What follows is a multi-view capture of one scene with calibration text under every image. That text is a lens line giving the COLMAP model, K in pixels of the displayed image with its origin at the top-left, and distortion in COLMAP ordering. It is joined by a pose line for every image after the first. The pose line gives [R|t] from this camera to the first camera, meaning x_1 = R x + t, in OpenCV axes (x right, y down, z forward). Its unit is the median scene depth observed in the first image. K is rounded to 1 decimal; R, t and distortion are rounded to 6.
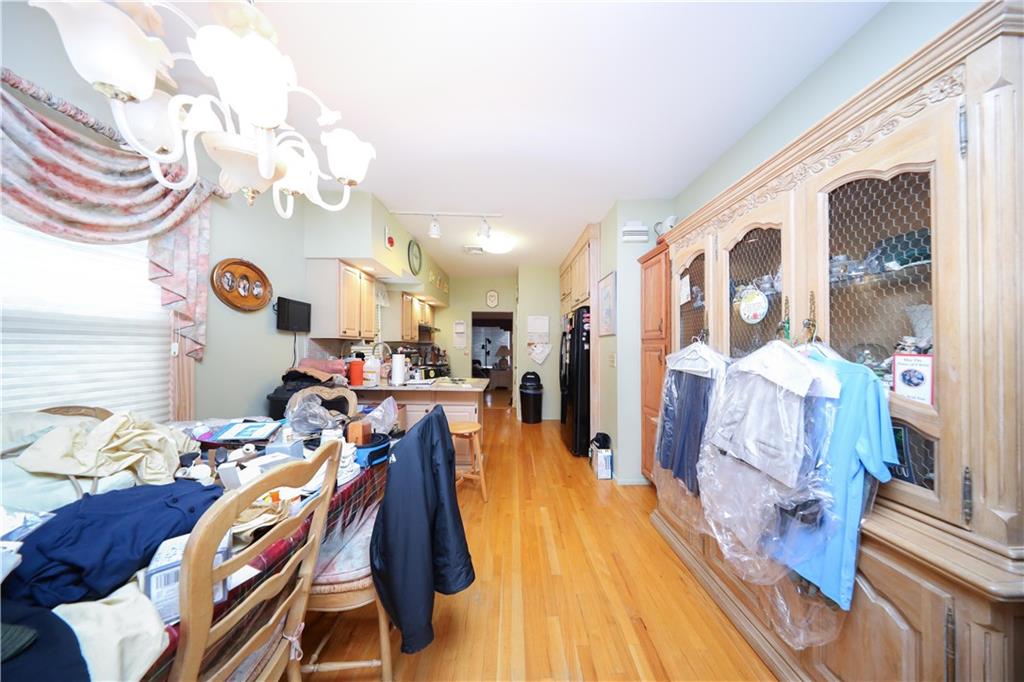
lens RADIAL K [[304.9, 0, 509.8], [0, 304.9, 346.5], [0, 0, 1]] dist [0.000238, -0.000502]
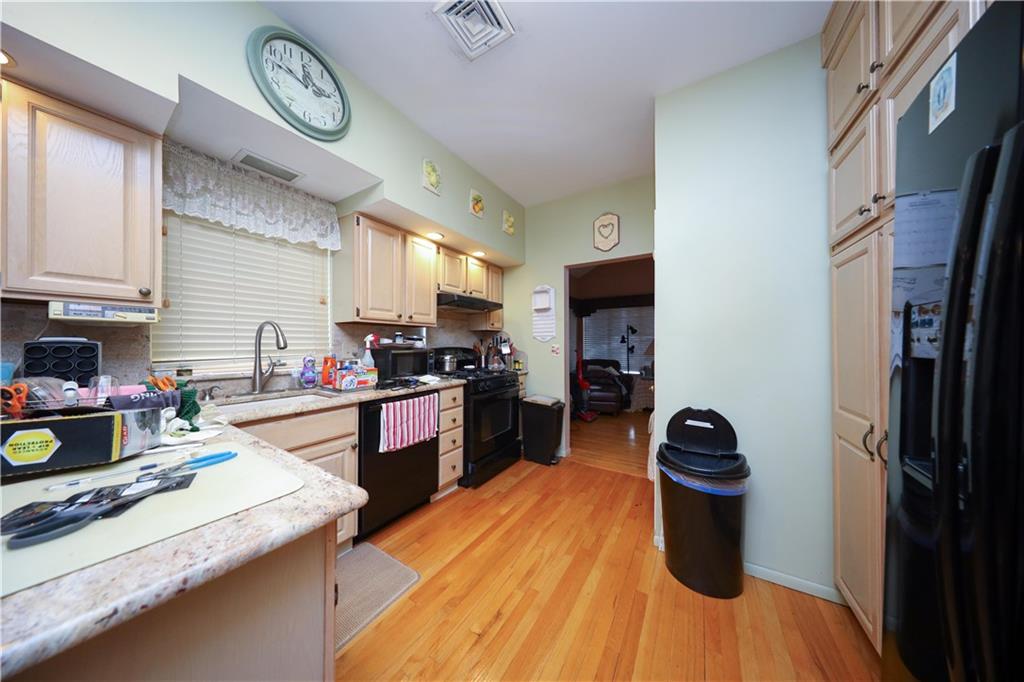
lens RADIAL K [[304.9, 0, 515.2], [0, 304.9, 339.7], [0, 0, 1]] dist [0.000238, -0.000502]
pose [[0.865907, -0.005895, -0.500170, 0.061590], [0.002087, 0.999964, -0.008173, 0.011244], [0.500200, 0.006033, 0.865889, 0.619398]]
